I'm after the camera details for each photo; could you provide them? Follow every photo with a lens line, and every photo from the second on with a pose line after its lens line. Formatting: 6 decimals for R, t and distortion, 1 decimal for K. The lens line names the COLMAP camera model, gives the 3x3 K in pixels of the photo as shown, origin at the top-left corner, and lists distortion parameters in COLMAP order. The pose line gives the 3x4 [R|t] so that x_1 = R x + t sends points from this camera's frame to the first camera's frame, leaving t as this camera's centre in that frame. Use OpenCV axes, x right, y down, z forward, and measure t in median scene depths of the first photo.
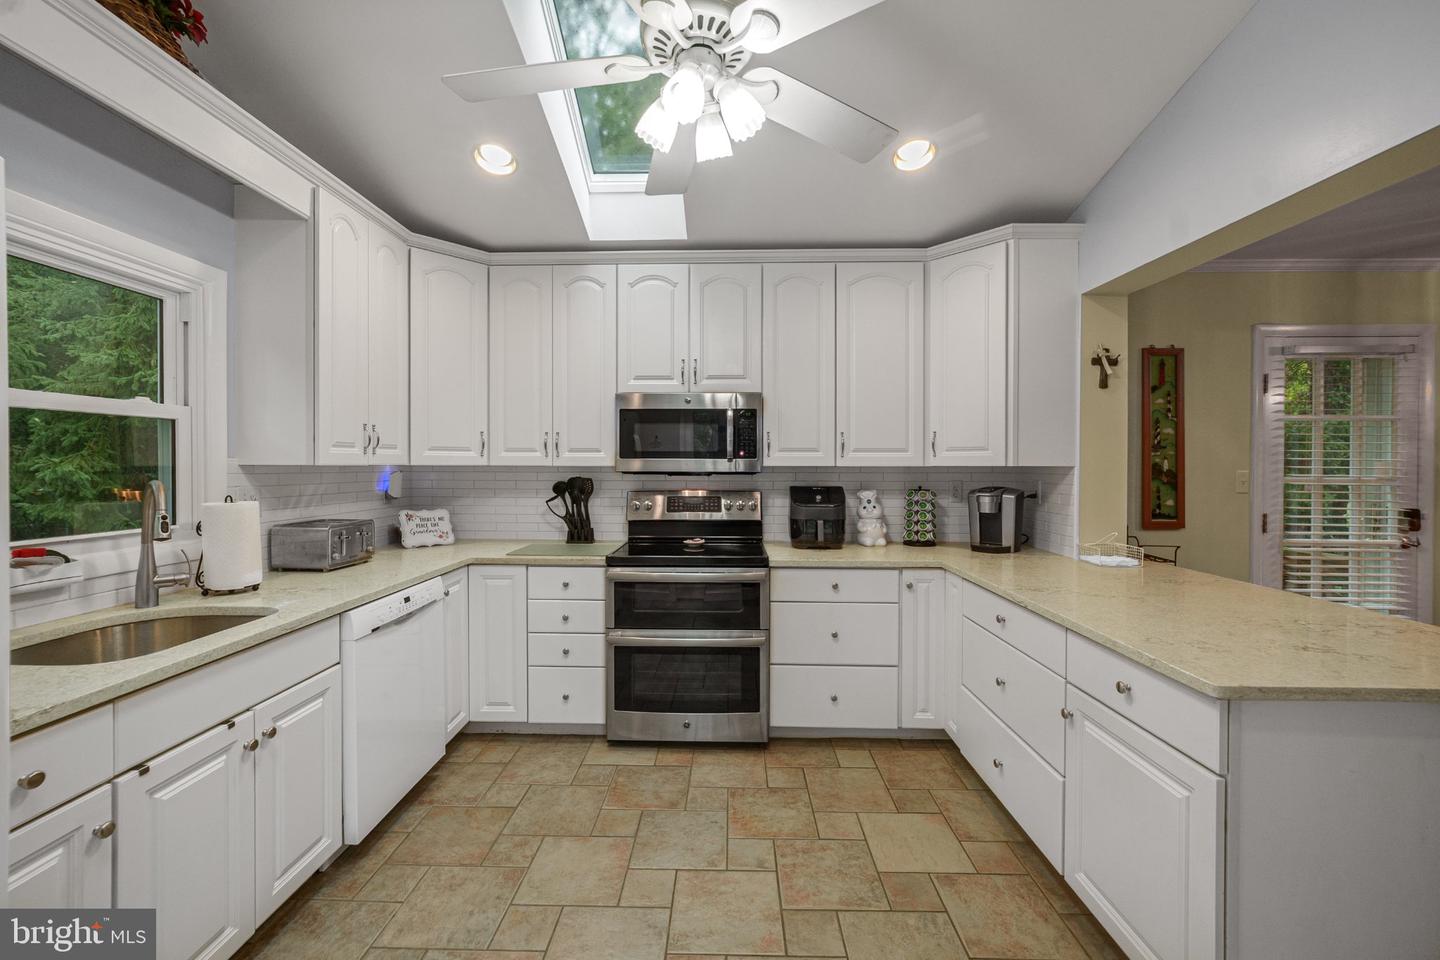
lens RADIAL K [[568.8, 0, 717.9], [0, 568.8, 472.1], [0, 0, 1]] dist [0.003511, 0.000961]
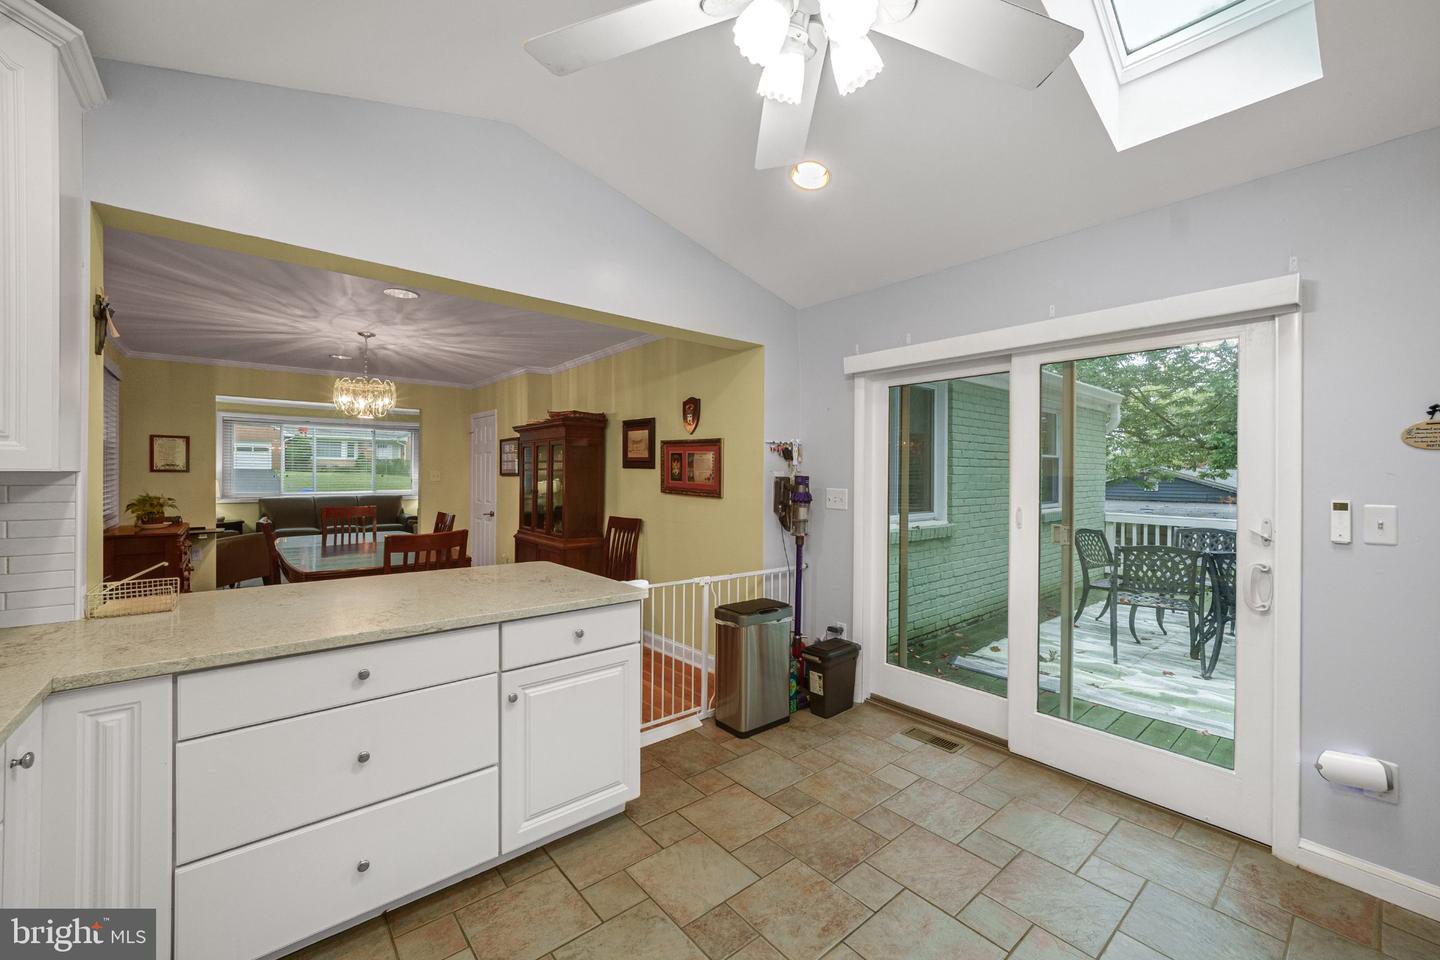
lens RADIAL K [[568.8, 0, 718.3], [0, 568.8, 475.6], [0, 0, 1]] dist [0.003511, 0.000961]
pose [[-0.658550, -0.003183, 0.752531, -0.476456], [0.005515, 0.999944, 0.009056, -0.017057], [-0.752517, 0.010114, -0.658495, 1.385773]]
